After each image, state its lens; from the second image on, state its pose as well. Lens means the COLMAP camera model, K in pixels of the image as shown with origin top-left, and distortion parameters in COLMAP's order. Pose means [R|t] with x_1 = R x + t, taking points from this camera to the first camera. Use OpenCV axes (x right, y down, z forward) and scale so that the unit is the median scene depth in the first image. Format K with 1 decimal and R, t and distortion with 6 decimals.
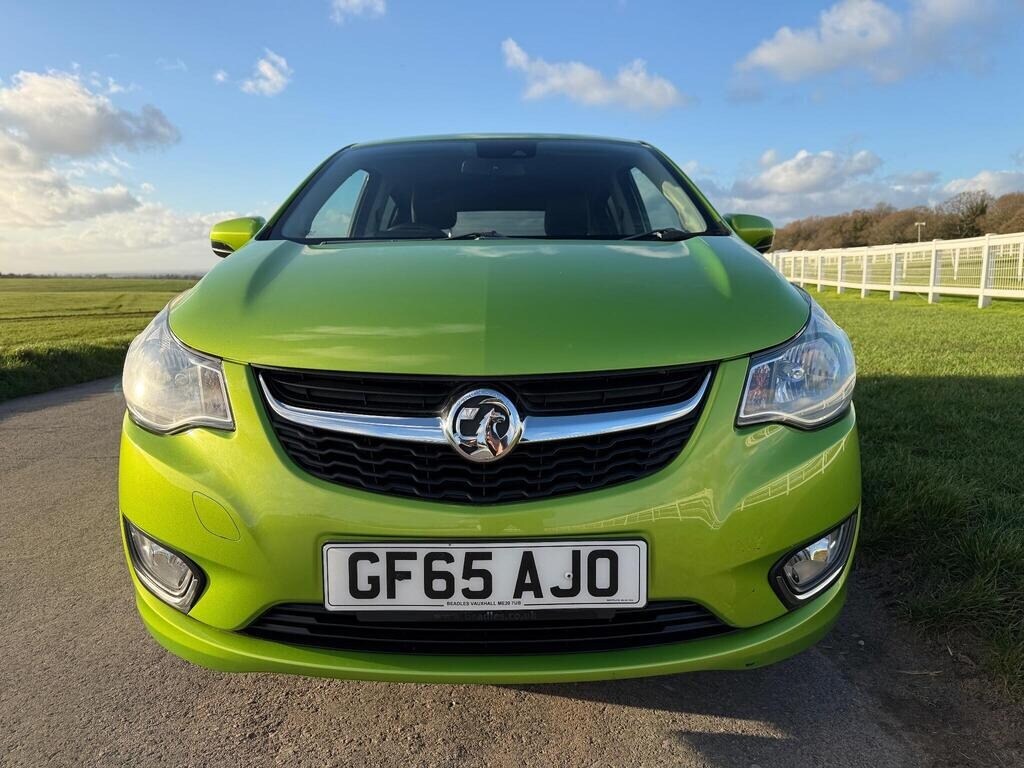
lens RADIAL K [[761.3, 0, 499.8], [0, 761.3, 414.5], [0, 0, 1]] dist [0.053120, -0.063540]
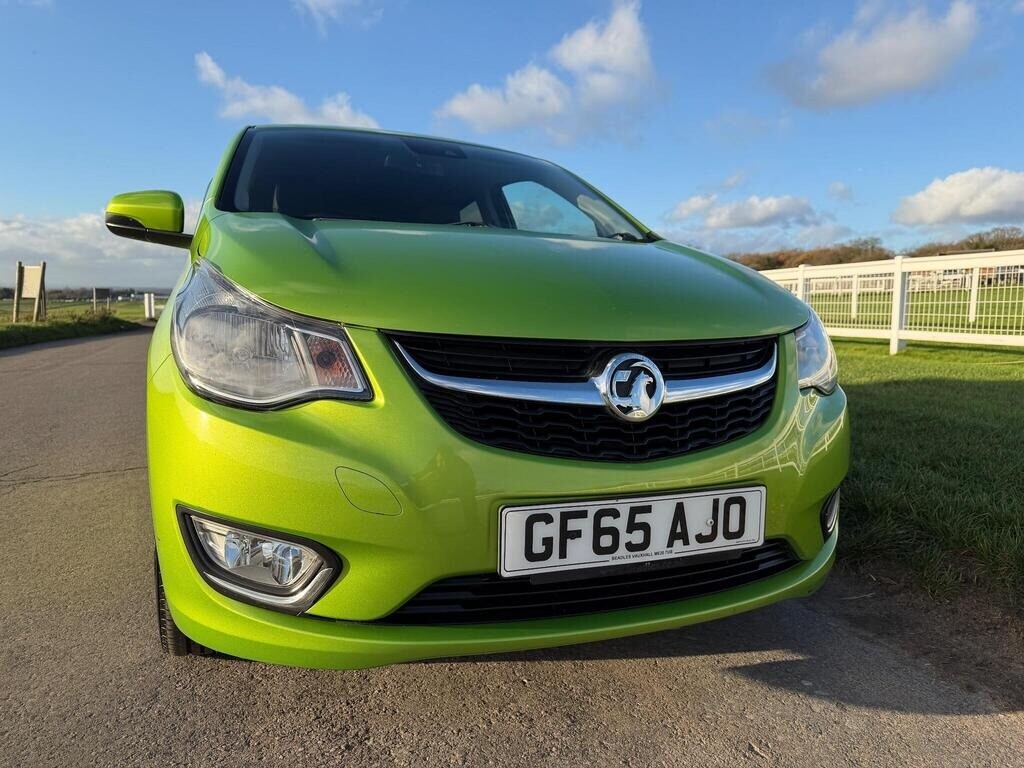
lens RADIAL K [[761.3, 0, 505.7], [0, 761.3, 419.4], [0, 0, 1]] dist [0.053120, -0.063540]
pose [[0.919584, -0.025421, 0.392070, -0.601159], [0.039923, 0.998785, -0.028879, 0.082559], [-0.390859, 0.042209, 0.919482, 0.095108]]
